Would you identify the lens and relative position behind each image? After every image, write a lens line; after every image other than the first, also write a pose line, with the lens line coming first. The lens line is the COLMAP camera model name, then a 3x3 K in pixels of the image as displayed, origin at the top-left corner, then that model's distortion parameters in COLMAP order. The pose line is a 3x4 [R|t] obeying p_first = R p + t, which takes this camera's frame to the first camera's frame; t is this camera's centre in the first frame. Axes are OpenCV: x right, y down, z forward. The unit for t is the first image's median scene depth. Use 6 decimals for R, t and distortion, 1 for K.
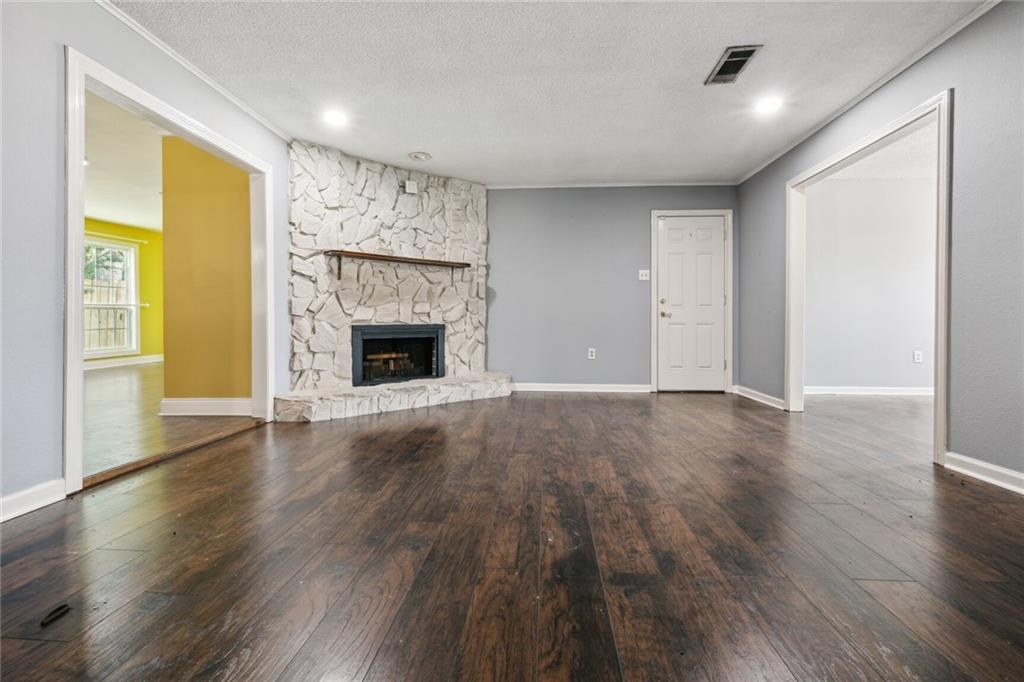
lens RADIAL K [[456.4, 0, 516.8], [0, 456.4, 328.5], [0, 0, 1]] dist [-0.001807, -0.000135]
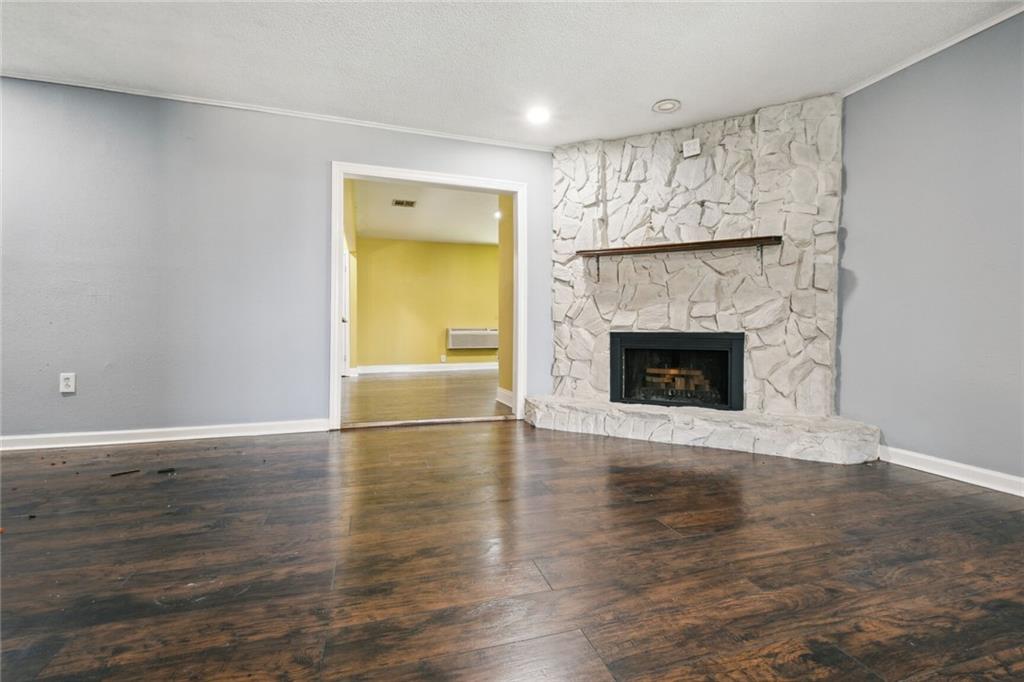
lens RADIAL K [[475.4, 0, 510.7], [0, 475.4, 338.2], [0, 0, 1]] dist [-0.003303, 0.000002]
pose [[0.347869, 0.021817, -0.937289, 0.415986], [-0.020015, 0.999674, 0.015841, -0.005802], [0.937329, 0.013249, 0.348193, 0.476608]]
